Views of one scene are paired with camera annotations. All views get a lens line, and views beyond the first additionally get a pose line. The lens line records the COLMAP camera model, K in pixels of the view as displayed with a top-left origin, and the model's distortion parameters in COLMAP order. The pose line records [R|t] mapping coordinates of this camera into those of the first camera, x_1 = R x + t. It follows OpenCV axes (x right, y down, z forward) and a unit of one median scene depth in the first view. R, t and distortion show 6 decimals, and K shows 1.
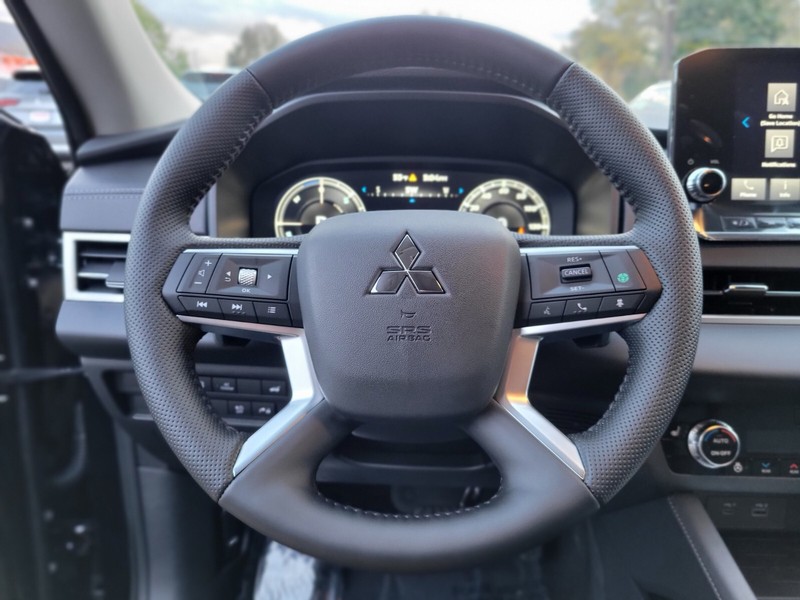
lens RADIAL K [[655.4, 0, 400.0], [0, 655.4, 300.0], [0, 0, 1]] dist [0.048419, -0.004950]
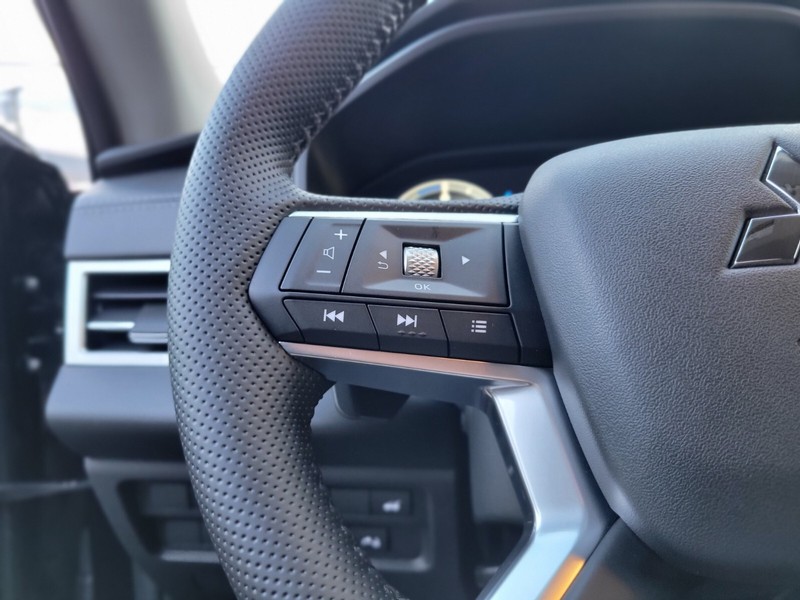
lens RADIAL K [[655.4, 0, 400.0], [0, 655.4, 300.0], [0, 0, 1]] dist [0.048419, -0.004950]
pose [[0.999028, -0.031876, -0.030439, -0.167124], [0.026515, 0.986328, -0.162646, 0.049691], [0.035207, 0.161681, 0.986215, 0.381164]]
